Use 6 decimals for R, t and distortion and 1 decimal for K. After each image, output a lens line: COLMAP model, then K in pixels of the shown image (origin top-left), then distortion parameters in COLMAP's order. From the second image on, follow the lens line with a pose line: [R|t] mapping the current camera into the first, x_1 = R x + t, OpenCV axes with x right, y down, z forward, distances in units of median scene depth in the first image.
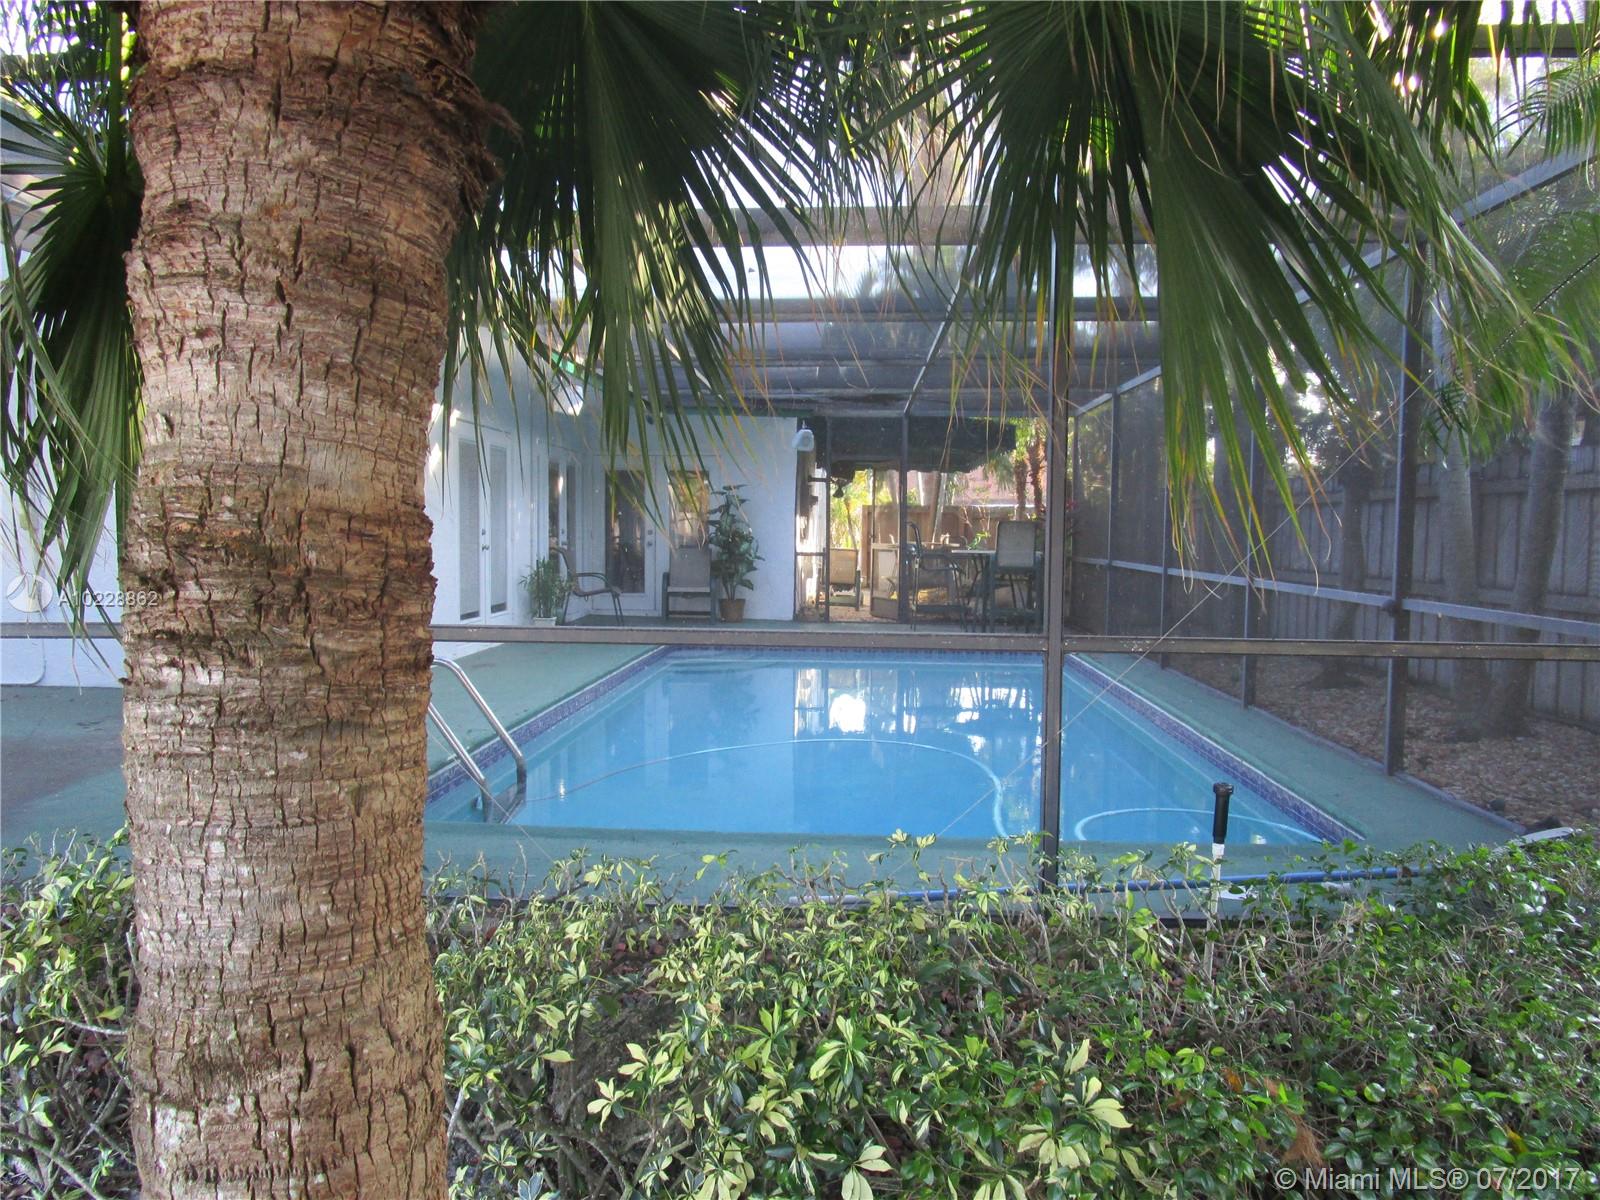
lens RADIAL K [[1144.9, 0, 802.7], [0, 1144.9, 596.5], [0, 0, 1]] dist [-0.033888, -0.000005]
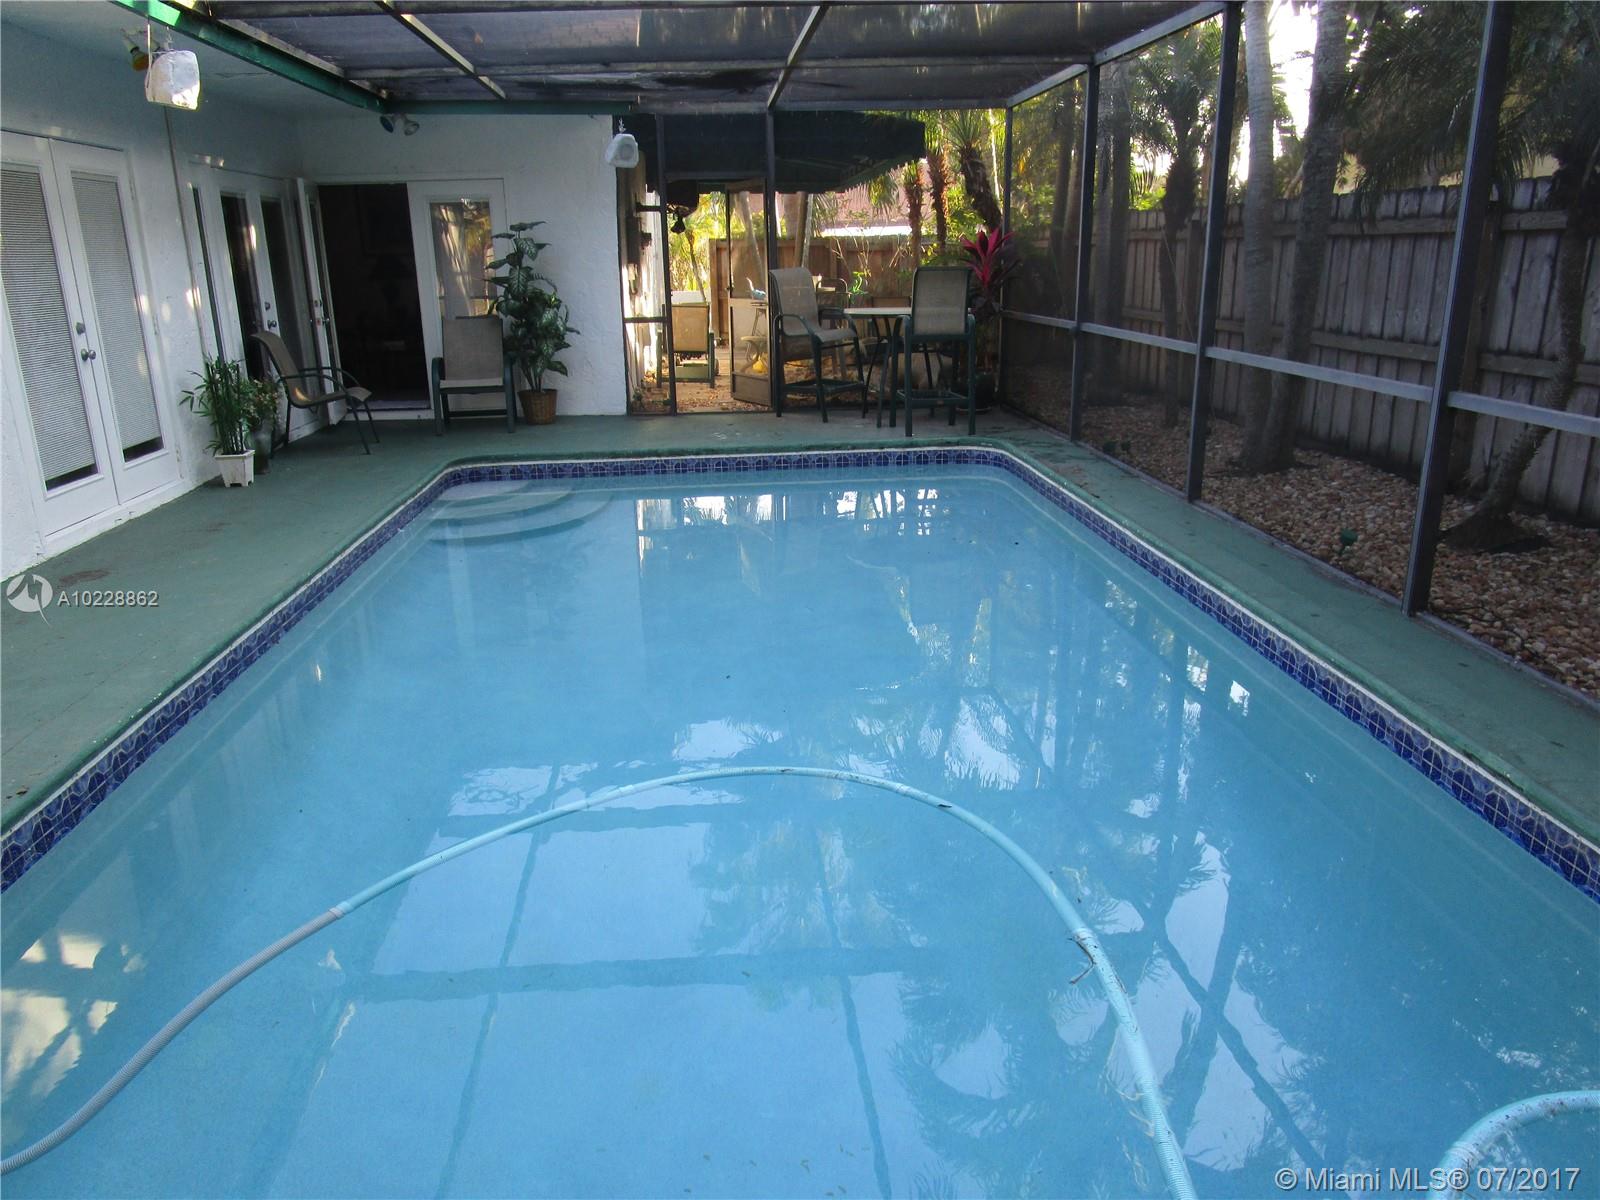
lens RADIAL K [[1144.9, 0, 789.1], [0, 1144.9, 607.5], [0, 0, 1]] dist [-0.033888, -0.000005]
pose [[0.991879, -0.065406, 0.109077, 0.006236], [0.037468, 0.969841, 0.240839, -0.030061], [-0.121540, -0.234797, 0.964416, 0.252254]]
